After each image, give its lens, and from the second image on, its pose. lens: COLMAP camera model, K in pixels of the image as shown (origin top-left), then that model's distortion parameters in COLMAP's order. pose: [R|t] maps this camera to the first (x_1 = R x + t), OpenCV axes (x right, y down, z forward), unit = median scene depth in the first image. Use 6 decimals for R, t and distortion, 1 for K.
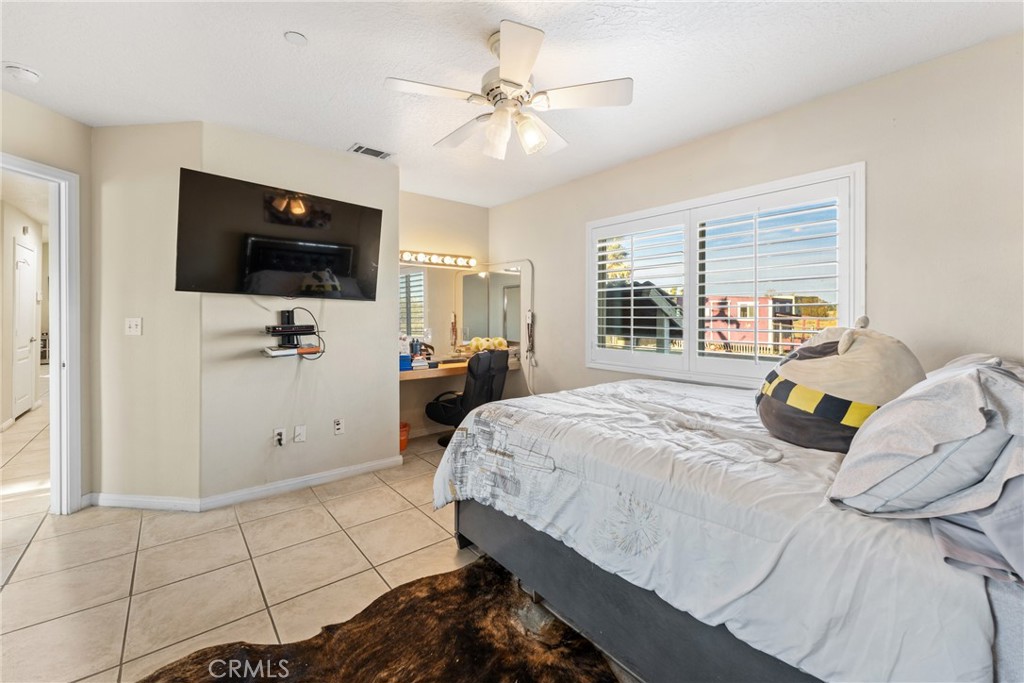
lens RADIAL K [[414.7, 0, 508.5], [0, 414.7, 312.6], [0, 0, 1]] dist [-0.000918, 0.001907]
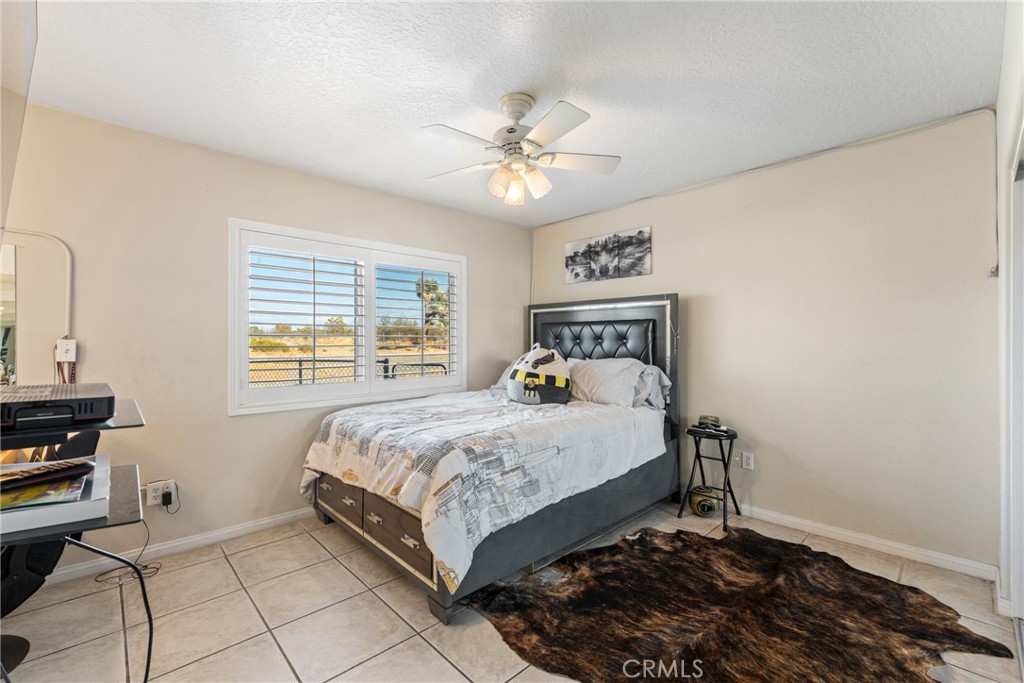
lens RADIAL K [[425.7, 0, 511.4], [0, 425.7, 342.2], [0, 0, 1]] dist [-0.002839, -0.000178]
pose [[-0.058842, 0.001736, 0.998266, -1.184726], [0.000255, 0.999998, -0.001724, 0.006119], [-0.998267, 0.000153, -0.058843, 1.119818]]
